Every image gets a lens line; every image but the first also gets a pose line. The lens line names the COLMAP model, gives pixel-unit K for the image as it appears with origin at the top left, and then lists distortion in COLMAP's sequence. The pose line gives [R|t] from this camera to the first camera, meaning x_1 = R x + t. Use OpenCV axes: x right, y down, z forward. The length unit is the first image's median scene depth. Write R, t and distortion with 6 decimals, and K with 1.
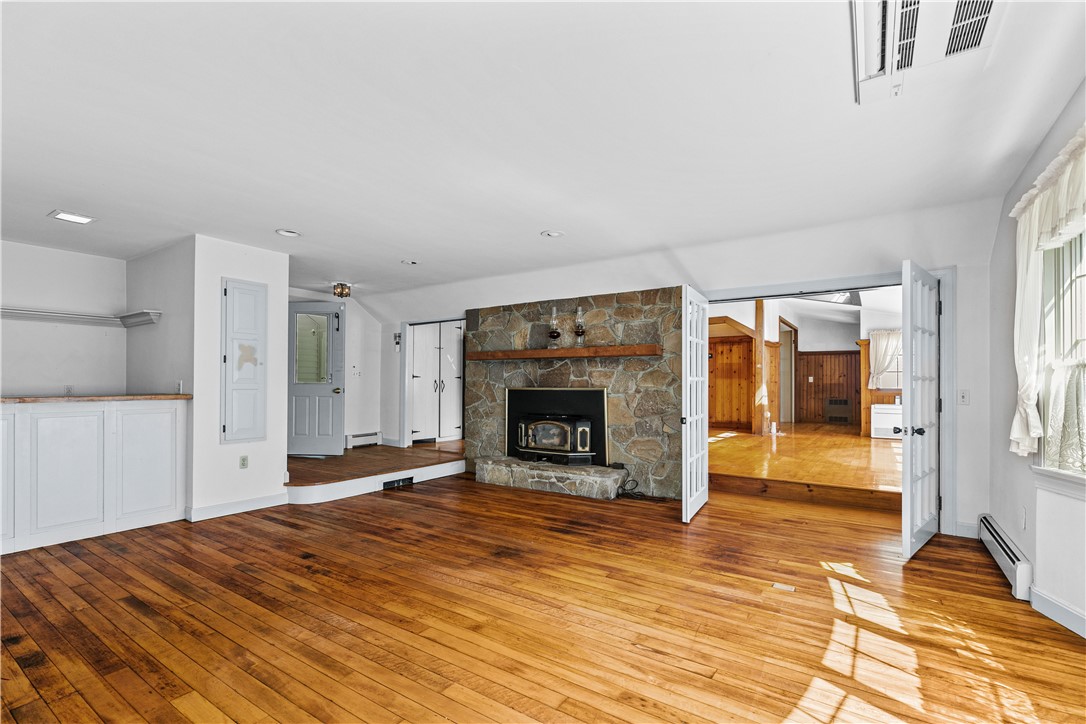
lens RADIAL K [[499.3, 0, 530.0], [0, 499.3, 381.8], [0, 0, 1]] dist [-0.000240, -0.000287]
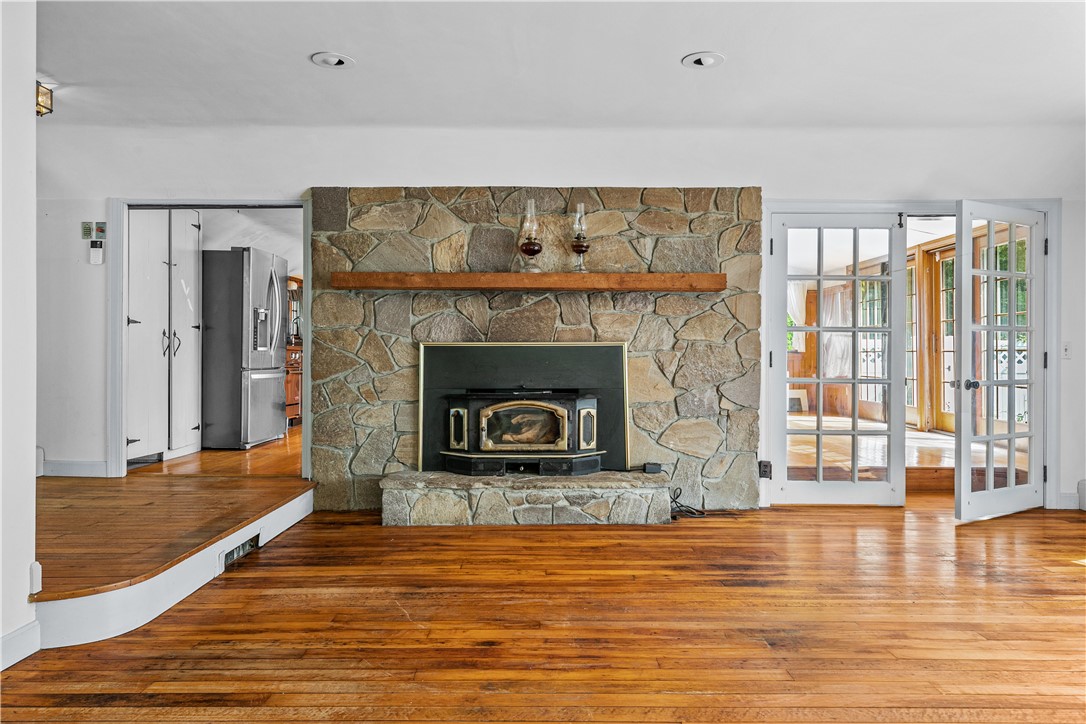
lens RADIAL K [[743.3, 0, 543.0], [0, 743.3, 362.0], [0, 0, 1]] dist [0.015140, -0.001269]
pose [[0.822650, -0.006941, 0.568505, -0.443503], [-0.001769, 0.999889, 0.014769, 0.023315], [-0.568545, -0.013156, 0.822547, 0.312579]]
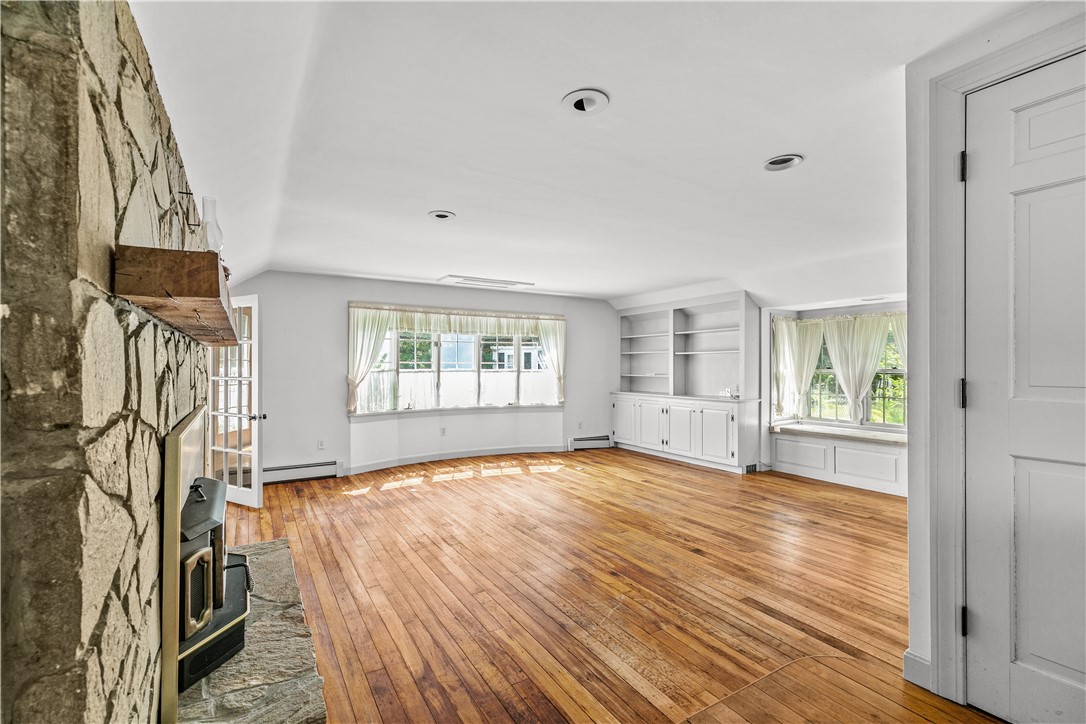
lens RADIAL K [[485.4, 0, 537.4], [0, 485.4, 366.1], [0, 0, 1]] dist [0.000617, 0.000030]
pose [[-0.915082, -0.001357, 0.403264, -0.342086], [-0.003281, 0.999986, -0.004081, -0.026800], [-0.403253, -0.005058, -0.915074, 1.302203]]
